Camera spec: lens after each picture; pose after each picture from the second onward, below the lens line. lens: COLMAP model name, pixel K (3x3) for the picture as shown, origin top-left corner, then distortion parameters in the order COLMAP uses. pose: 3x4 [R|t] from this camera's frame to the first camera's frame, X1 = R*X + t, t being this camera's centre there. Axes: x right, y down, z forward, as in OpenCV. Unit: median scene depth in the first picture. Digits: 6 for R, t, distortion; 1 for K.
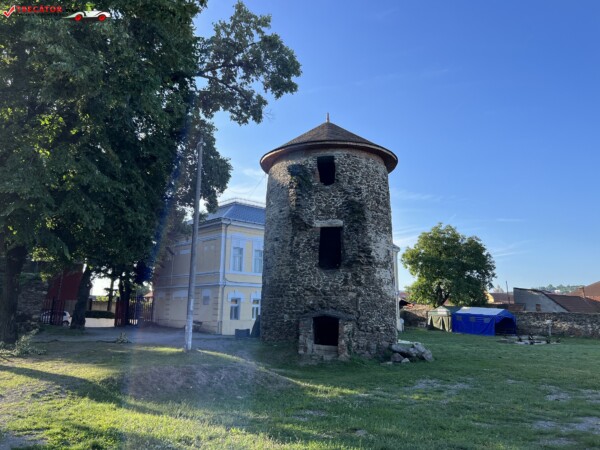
lens RADIAL K [[444.2, 0, 300.5], [0, 444.2, 218.3], [0, 0, 1]] dist [0.059679, -0.065933]
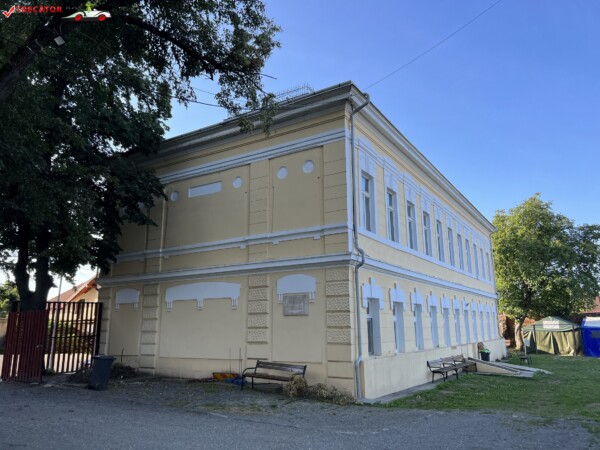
lens RADIAL K [[444.2, 0, 300.5], [0, 444.2, 218.3], [0, 0, 1]] dist [0.059679, -0.065933]
pose [[0.966503, 0.040429, 0.253453, -0.317582], [-0.031267, 0.998707, -0.040077, 0.131259], [-0.254745, 0.030810, 0.966517, 0.660293]]
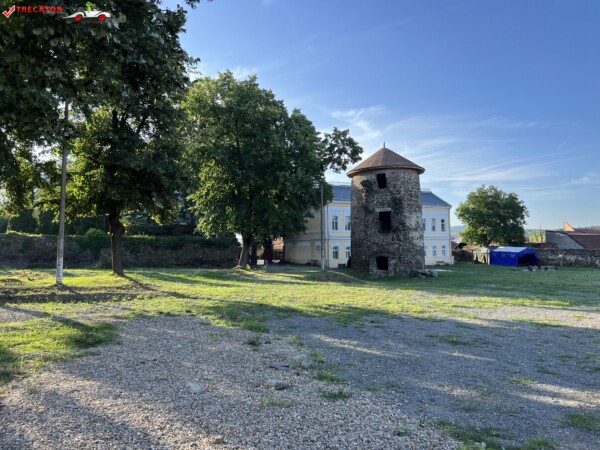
lens RADIAL K [[444.2, 0, 300.5], [0, 444.2, 218.3], [0, 0, 1]] dist [0.059679, -0.065933]
pose [[0.979309, -0.038446, -0.198685, 0.063773], [0.064365, 0.989980, 0.125689, -0.149529], [0.191862, -0.135876, 0.971970, -0.659610]]
